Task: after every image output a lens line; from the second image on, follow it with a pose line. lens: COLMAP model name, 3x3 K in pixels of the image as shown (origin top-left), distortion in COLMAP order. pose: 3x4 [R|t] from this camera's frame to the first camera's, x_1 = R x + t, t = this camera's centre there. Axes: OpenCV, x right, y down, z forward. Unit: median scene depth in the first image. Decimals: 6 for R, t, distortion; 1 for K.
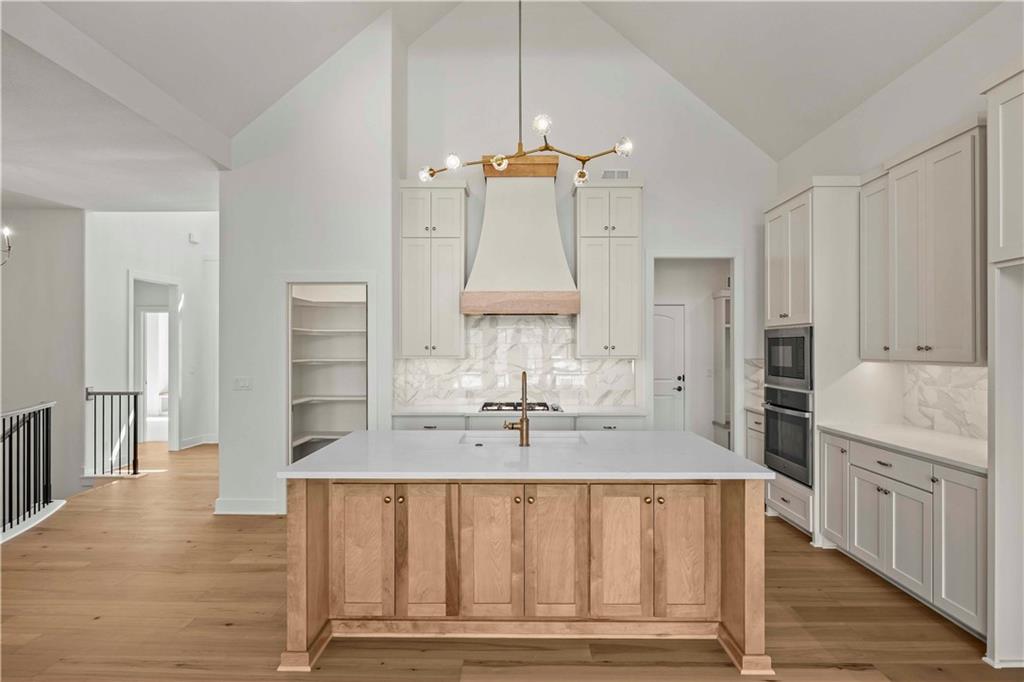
lens RADIAL K [[554.0, 0, 510.3], [0, 554.0, 345.9], [0, 0, 1]] dist [0.003879, -0.003326]
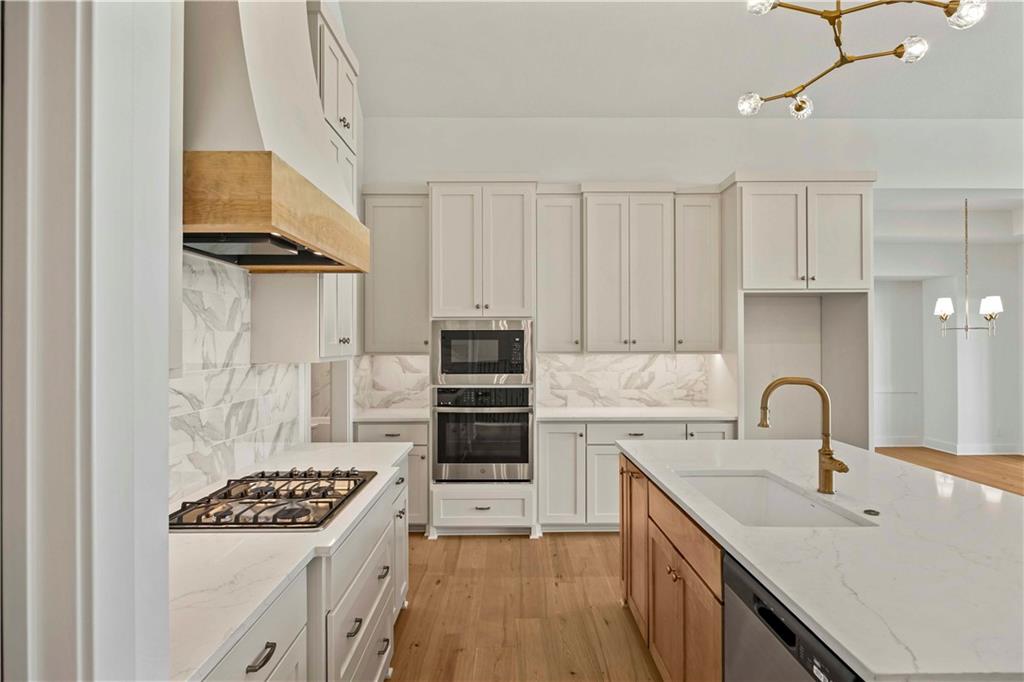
lens RADIAL K [[563.5, 0, 511.6], [0, 563.5, 338.1], [0, 0, 1]] dist [-0.004744, -0.003513]
pose [[-0.018739, 0.008559, 0.999788, -0.504394], [-0.000368, 0.999963, -0.008568, 0.006365], [-0.999824, -0.000529, -0.018735, 1.126358]]
